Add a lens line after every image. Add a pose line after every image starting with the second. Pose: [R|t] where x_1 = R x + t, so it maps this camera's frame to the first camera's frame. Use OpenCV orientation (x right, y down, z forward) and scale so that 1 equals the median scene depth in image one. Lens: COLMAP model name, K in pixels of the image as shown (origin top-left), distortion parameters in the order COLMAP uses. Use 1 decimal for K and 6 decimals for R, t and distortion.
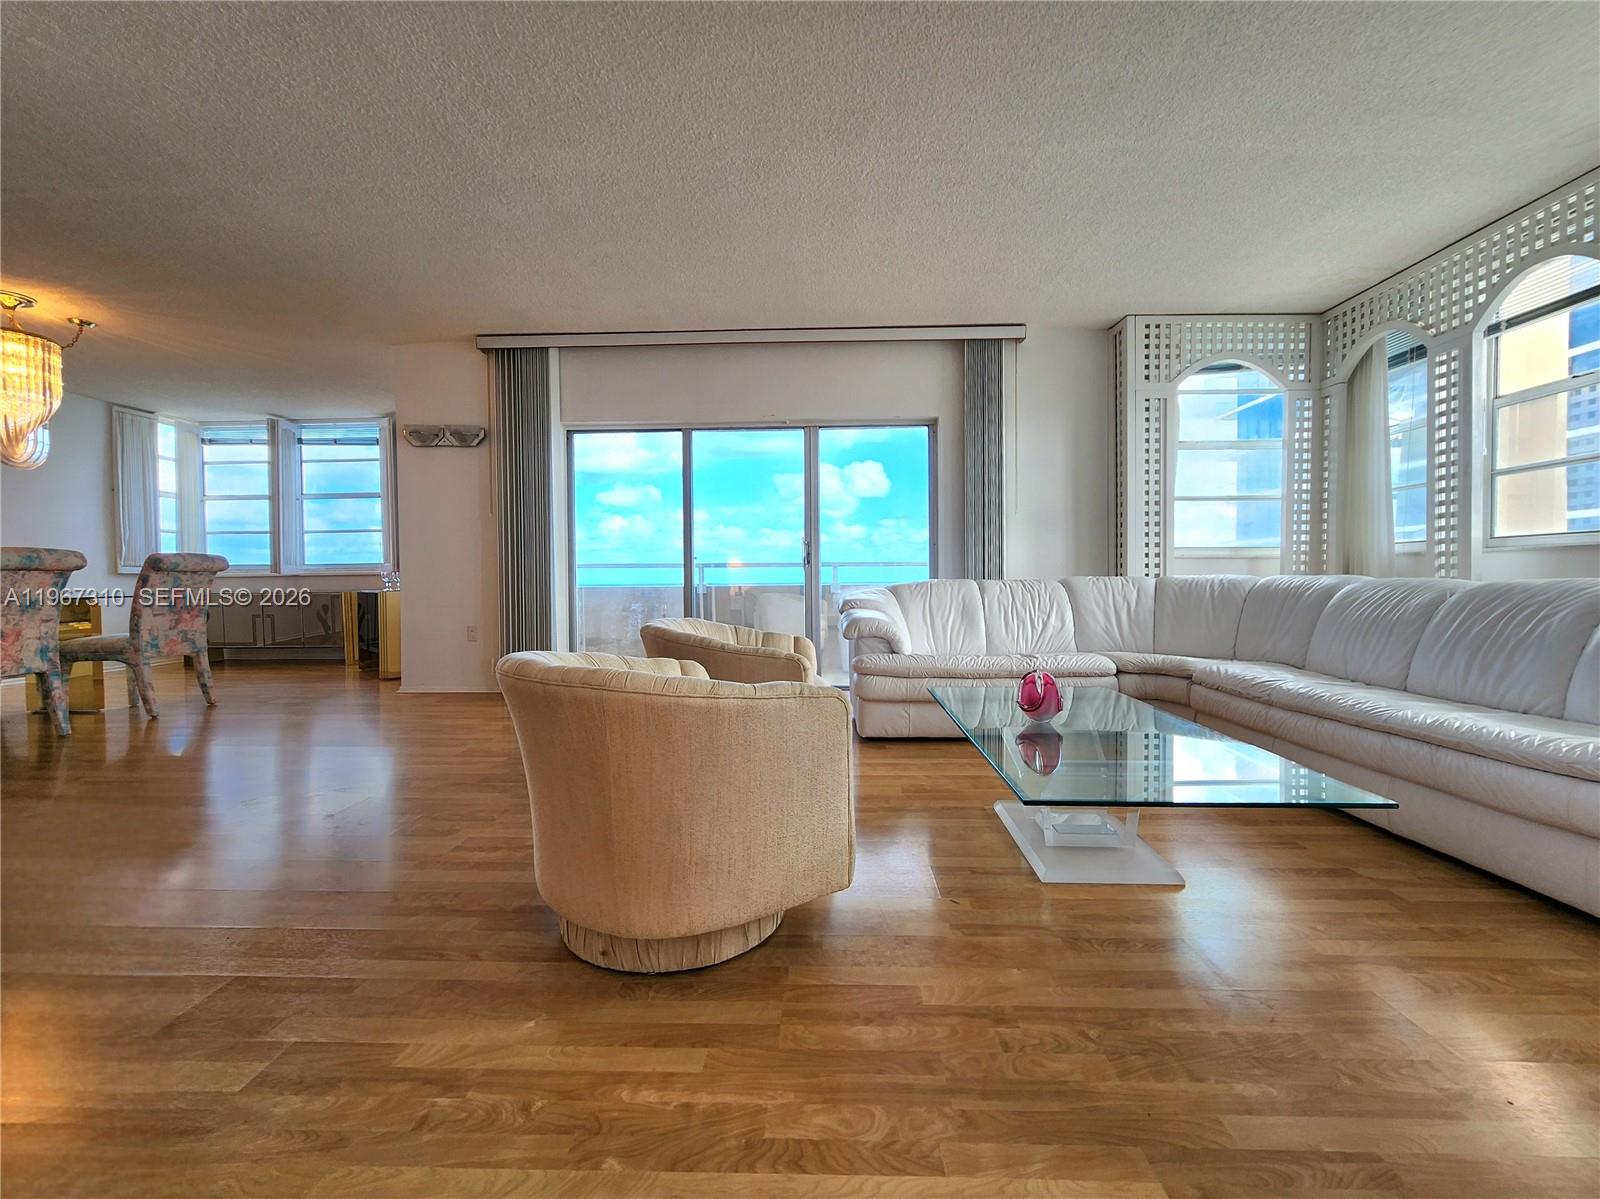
lens RADIAL K [[692.9, 0, 801.0], [0, 692.9, 601.4], [0, 0, 1]] dist [0.000226, 0.002218]
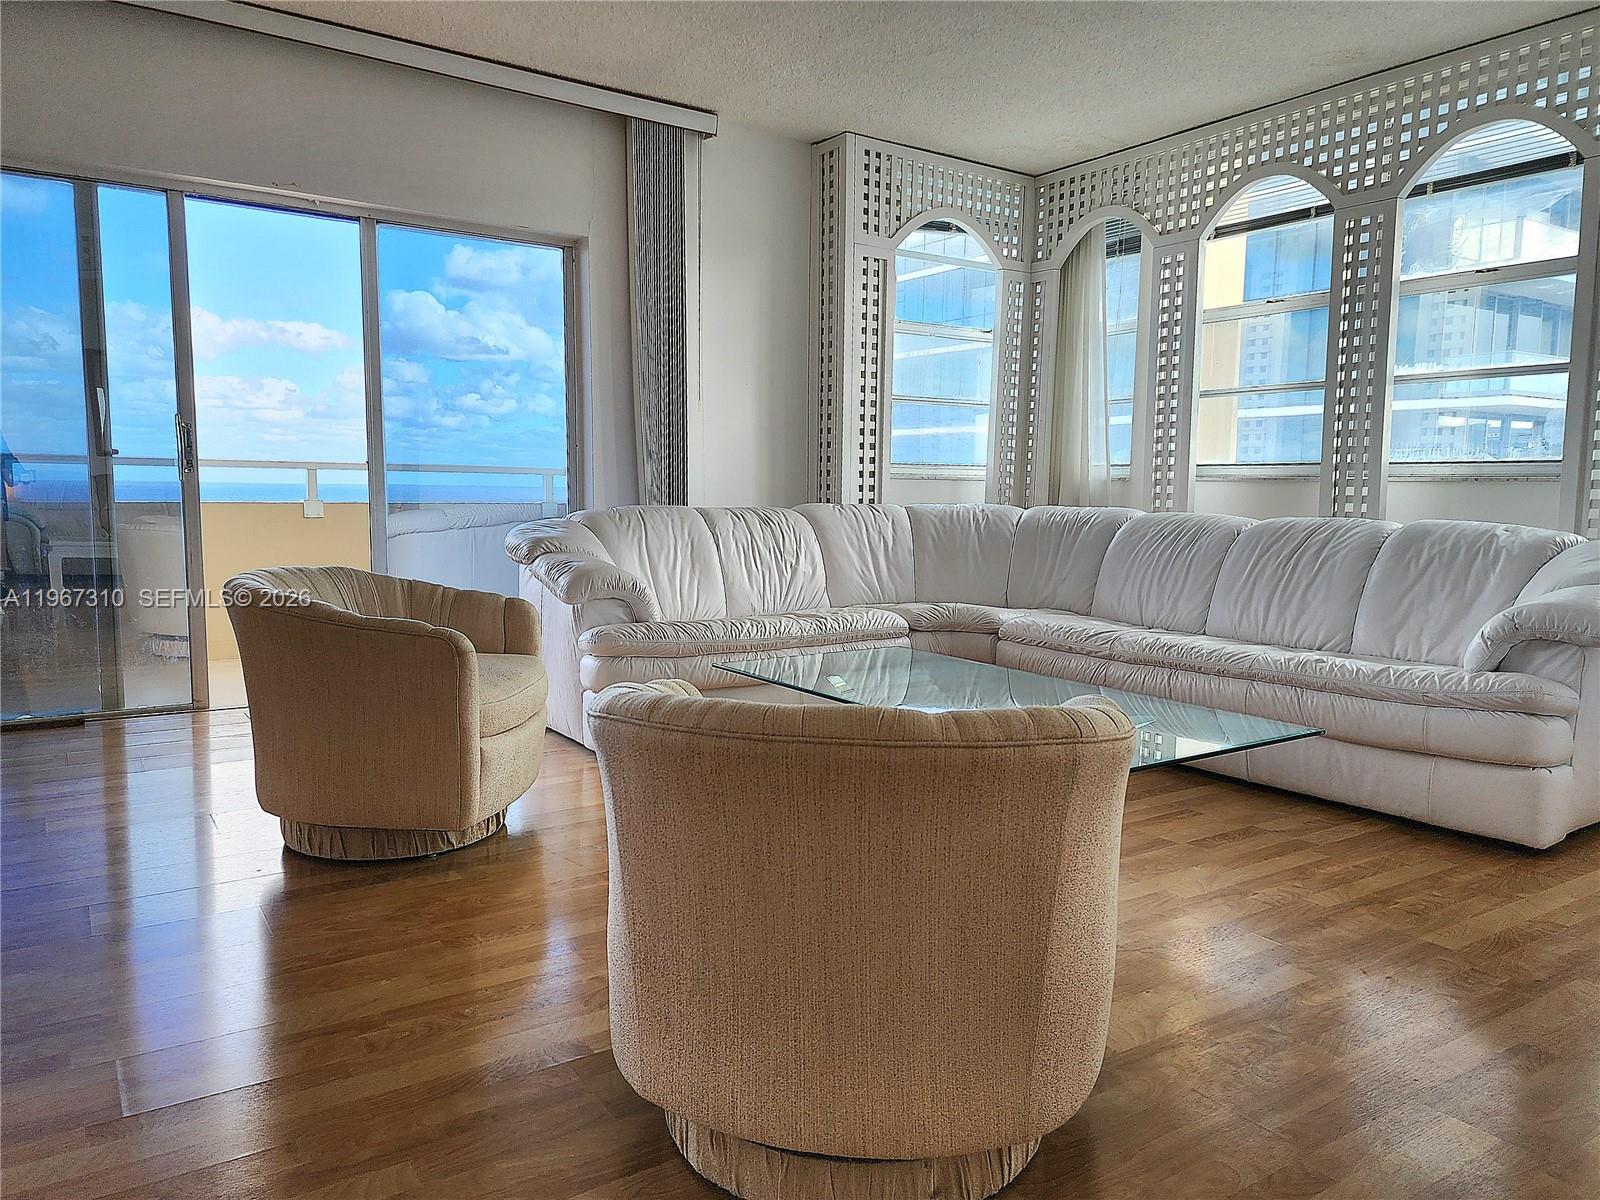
lens RADIAL K [[1146.5, 0, 798.6], [0, 1146.5, 604.1], [0, 0, 1]] dist [0.035079, -0.016483]
pose [[0.815292, -0.041318, 0.577574, -0.273886], [0.001912, 0.997638, 0.068670, -0.011604], [-0.579047, -0.054882, 0.813445, 0.042297]]
